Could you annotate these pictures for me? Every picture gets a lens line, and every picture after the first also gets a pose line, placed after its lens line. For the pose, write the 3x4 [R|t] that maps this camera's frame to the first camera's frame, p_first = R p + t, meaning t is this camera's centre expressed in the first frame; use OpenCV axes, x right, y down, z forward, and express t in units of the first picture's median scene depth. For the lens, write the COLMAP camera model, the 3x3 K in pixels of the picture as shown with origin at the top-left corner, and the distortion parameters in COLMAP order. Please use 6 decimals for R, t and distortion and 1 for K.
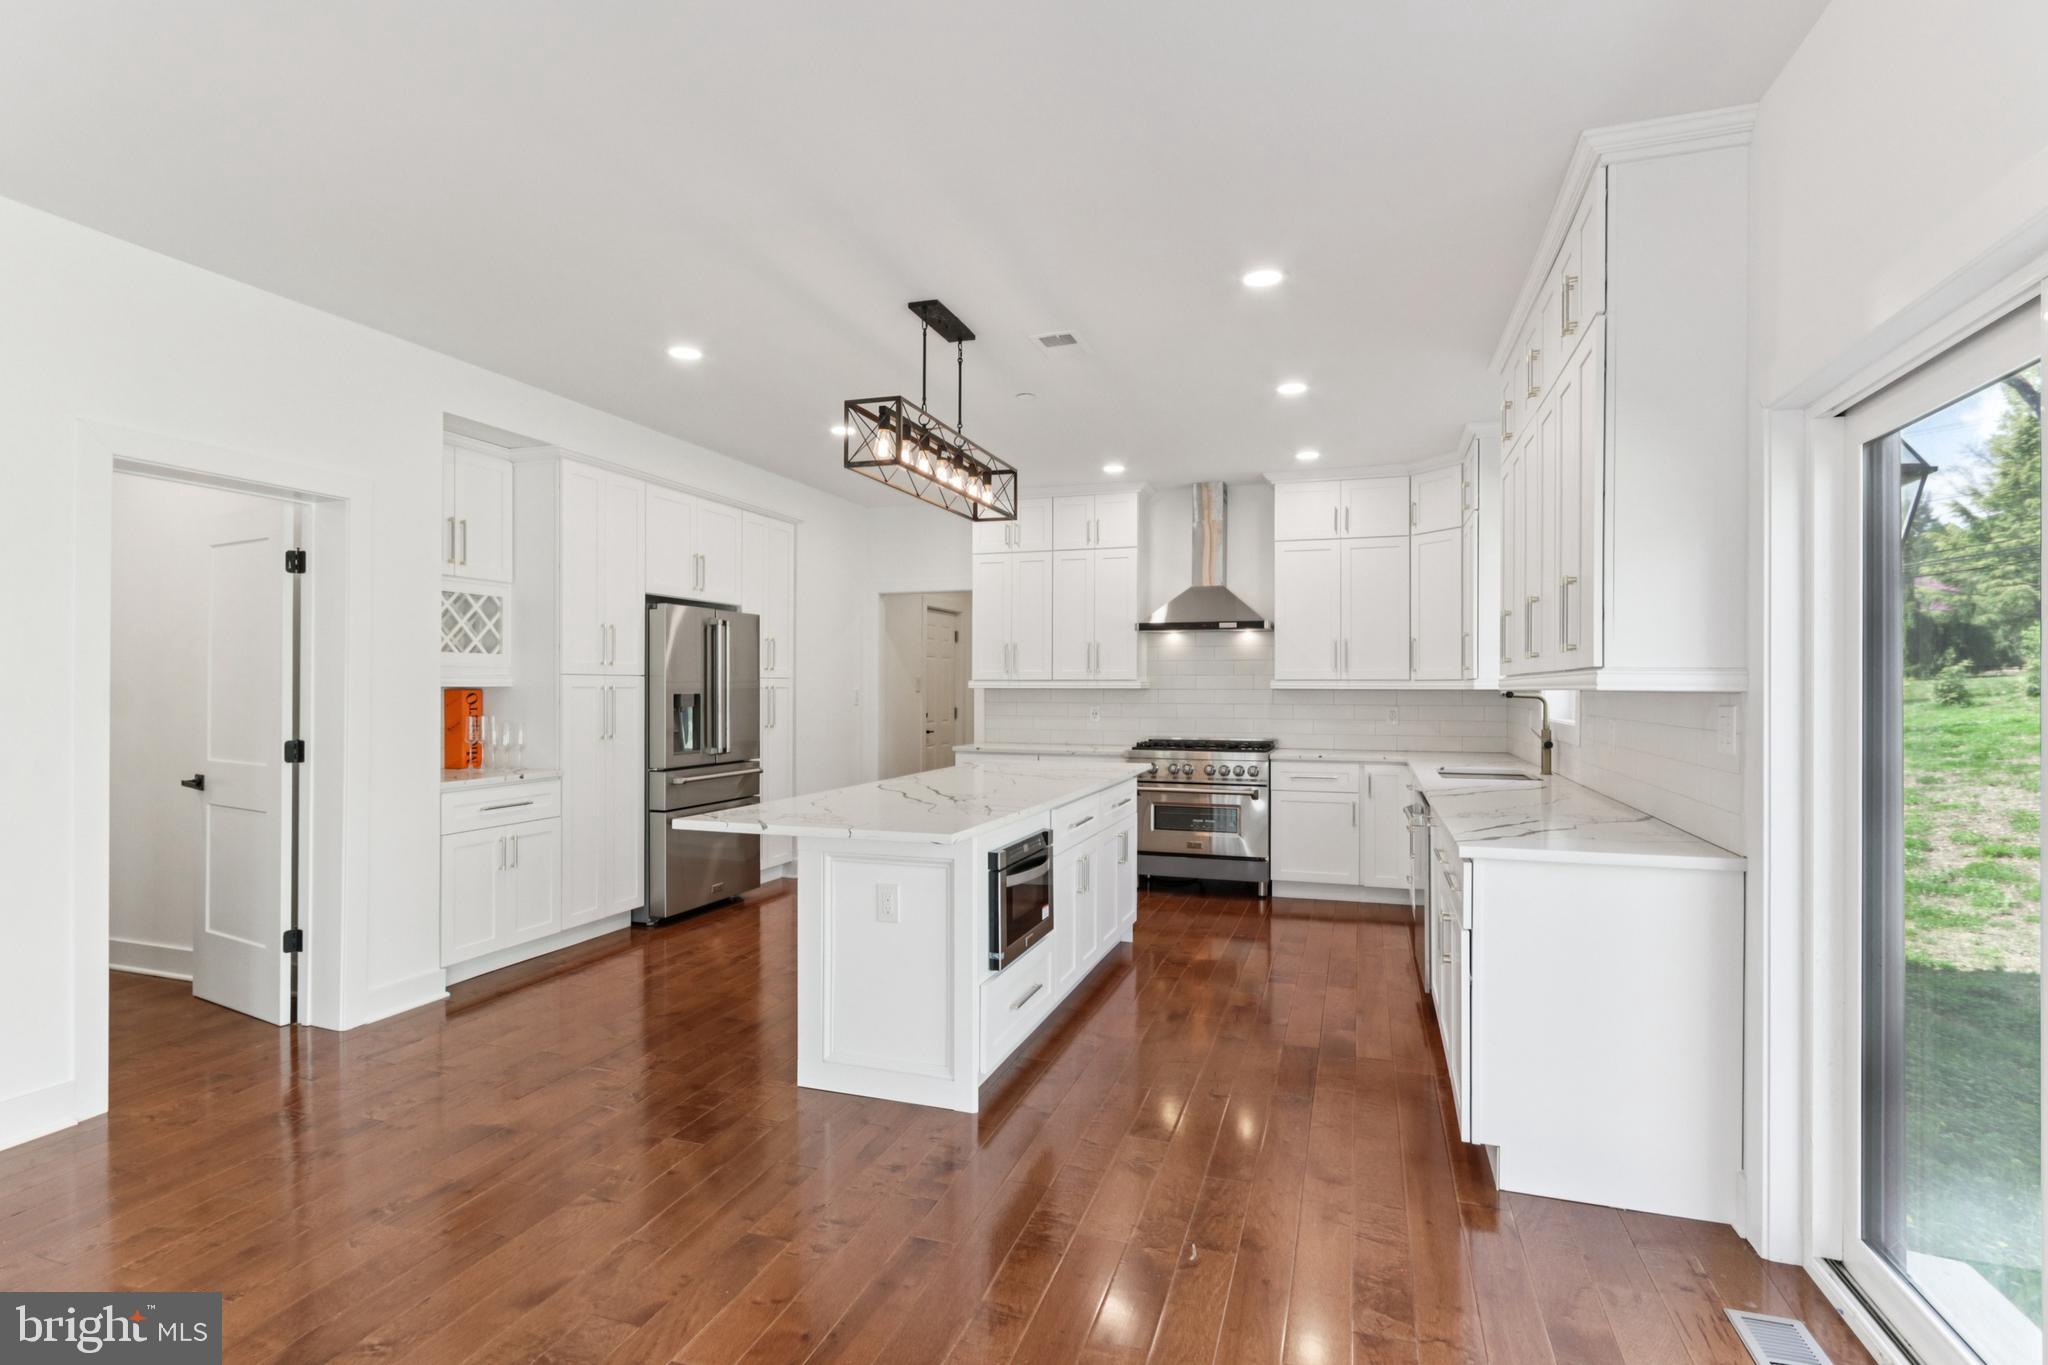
lens RADIAL K [[1025.8, 0, 1043.3], [0, 1025.8, 686.0], [0, 0, 1]] dist [0.003766, -0.006378]
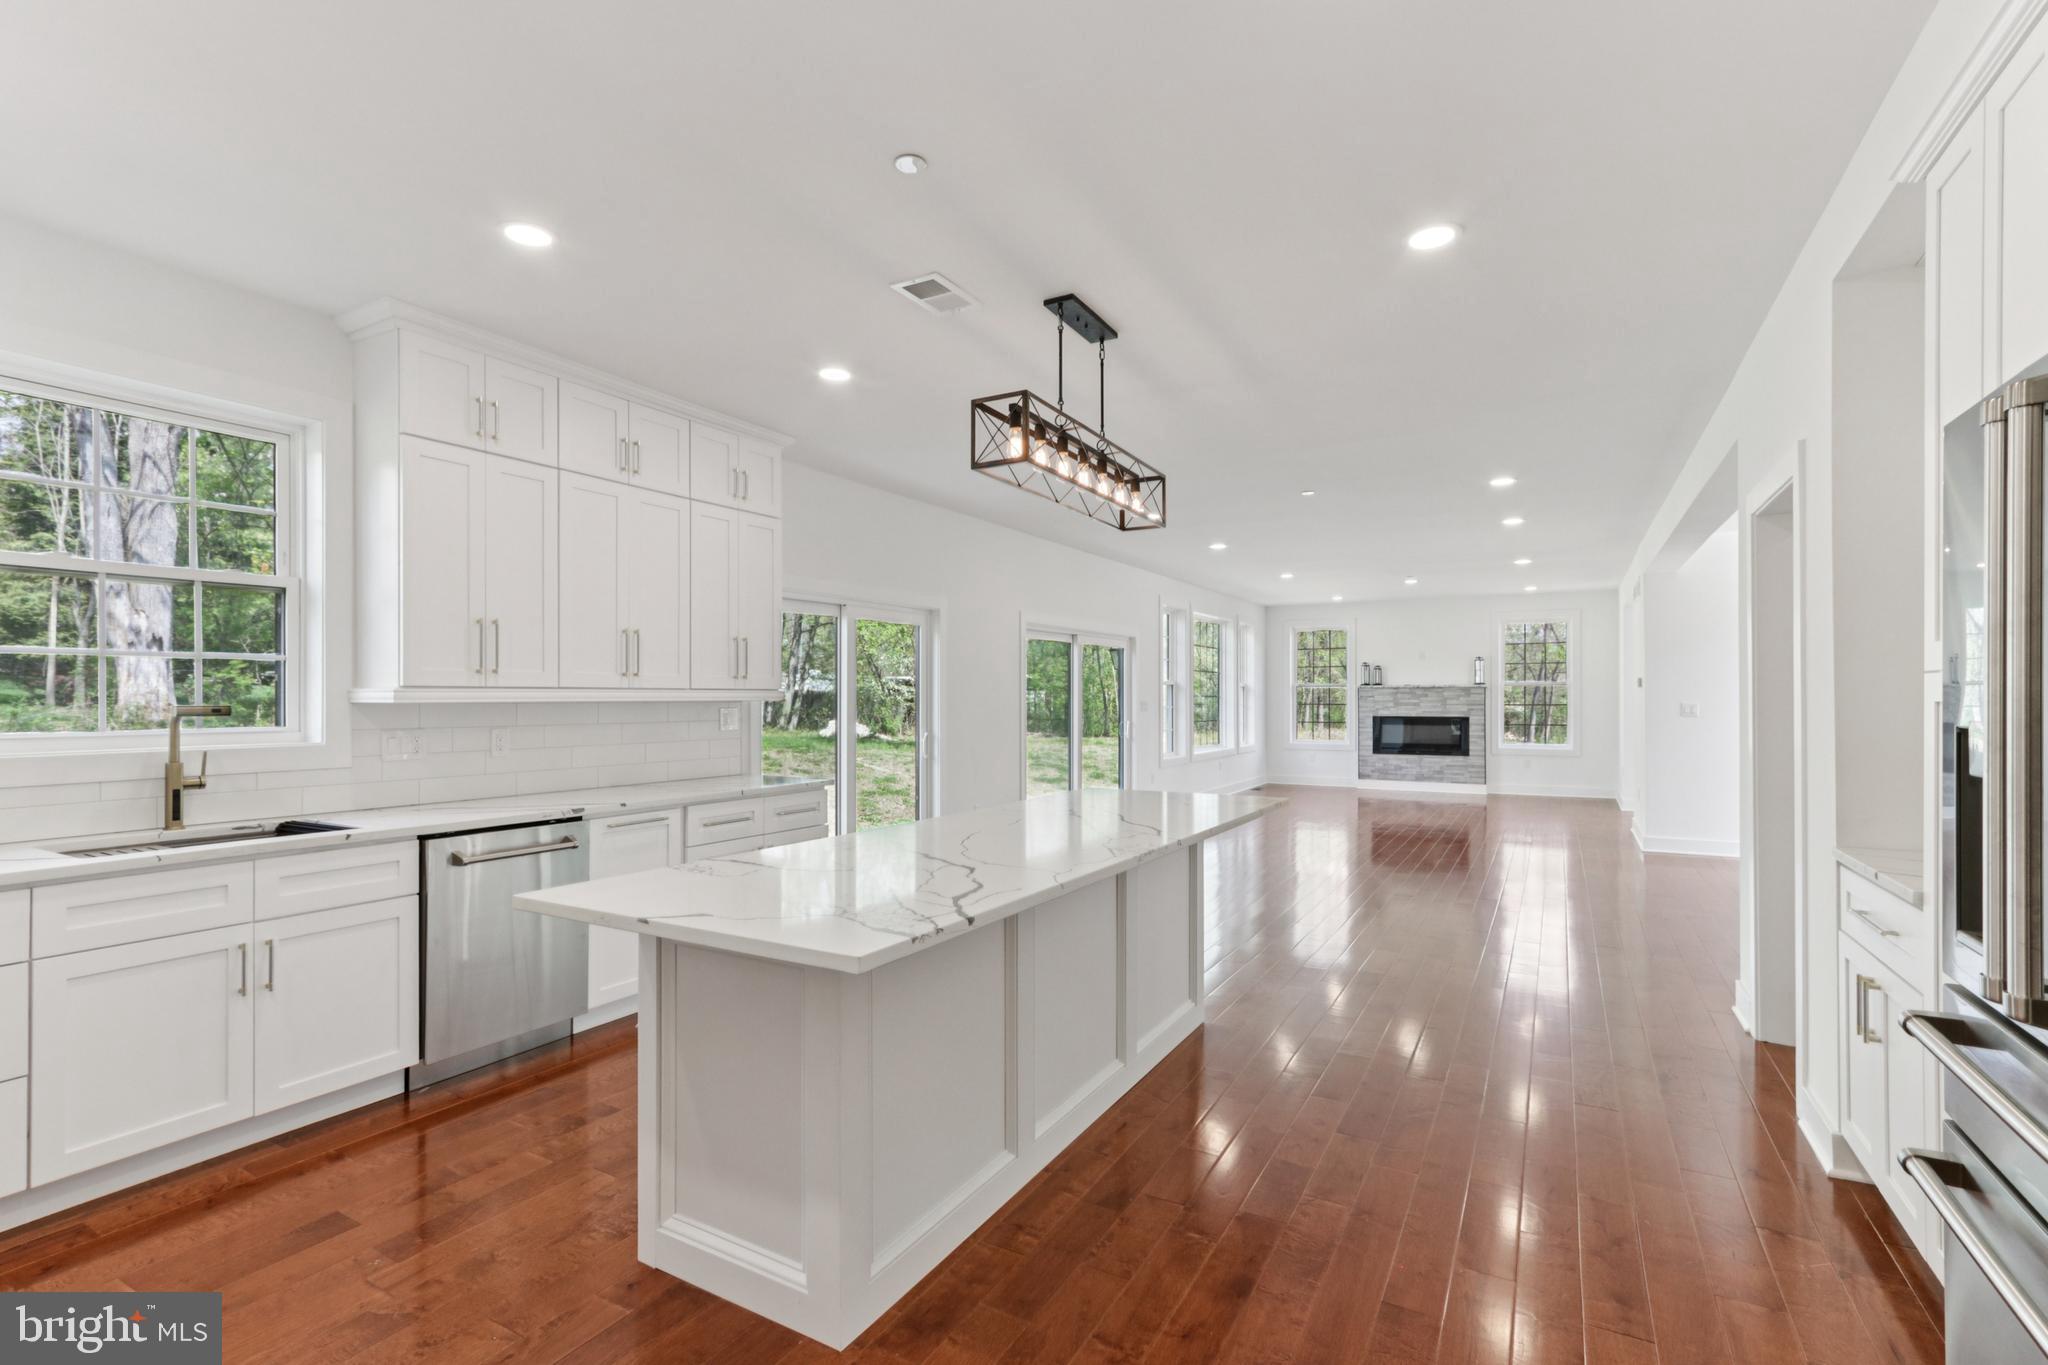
lens RADIAL K [[953.3, 0, 1016.1], [0, 953.3, 701.4], [0, 0, 1]] dist [-0.000962, 0.001094]
pose [[-0.977347, -0.002094, 0.211631, -0.153197], [-0.001778, 0.999997, 0.001684, -0.000206], [-0.211633, 0.001270, -0.977348, 1.265626]]
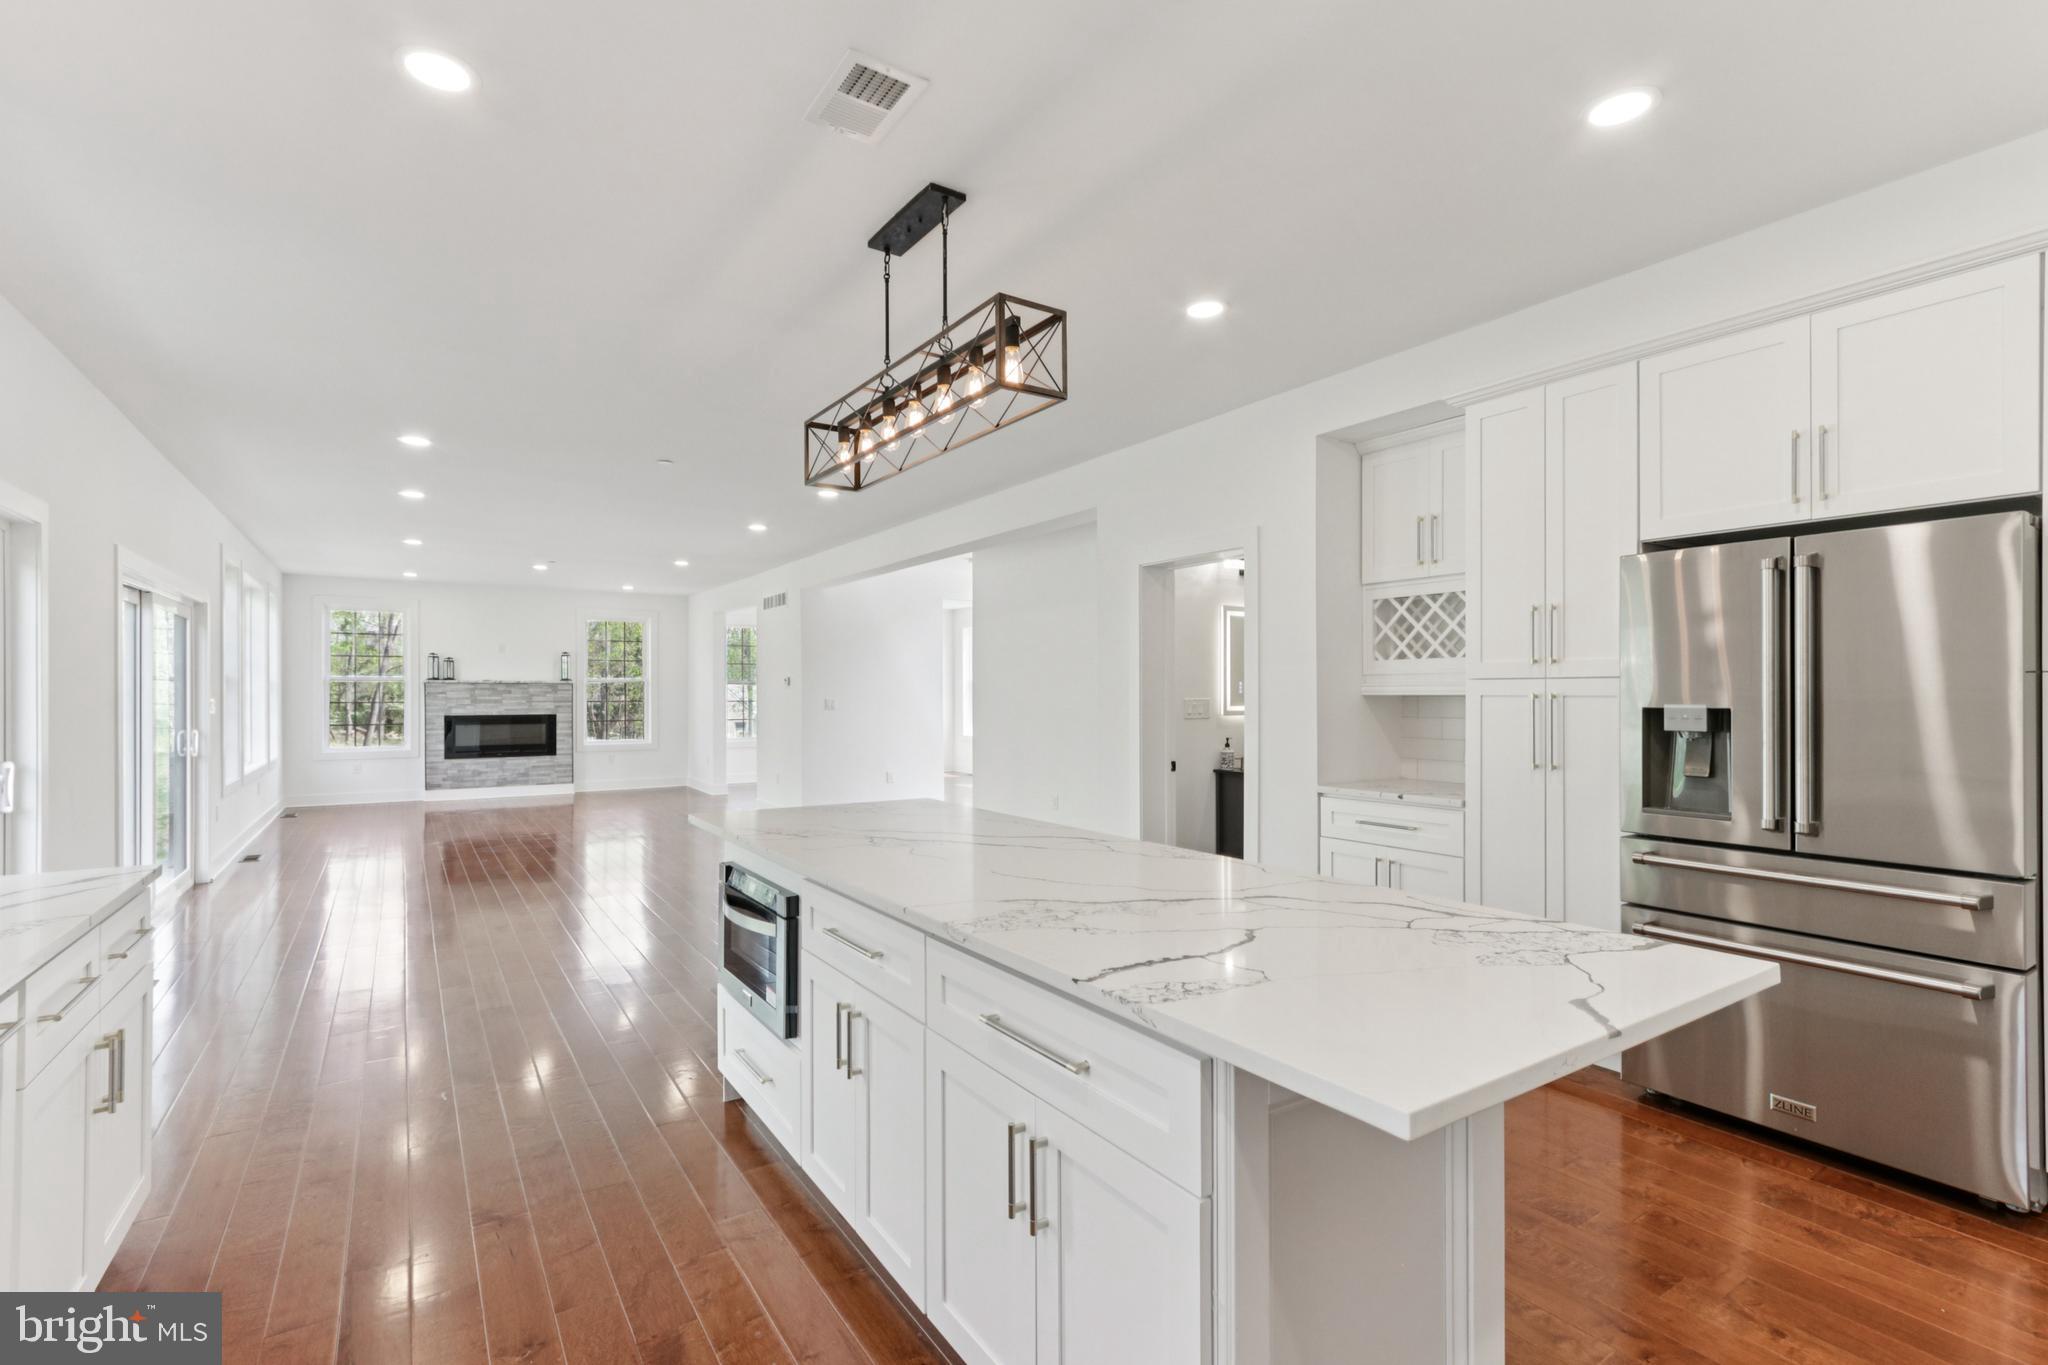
lens RADIAL K [[953.3, 0, 1029.3], [0, 953.3, 691.3], [0, 0, 1]] dist [-0.000962, 0.001094]
pose [[-0.630861, -0.004776, -0.775882, 0.271901], [0.001041, 0.999975, -0.007002, 0.002170], [0.775896, -0.005225, -0.630840, 1.035554]]
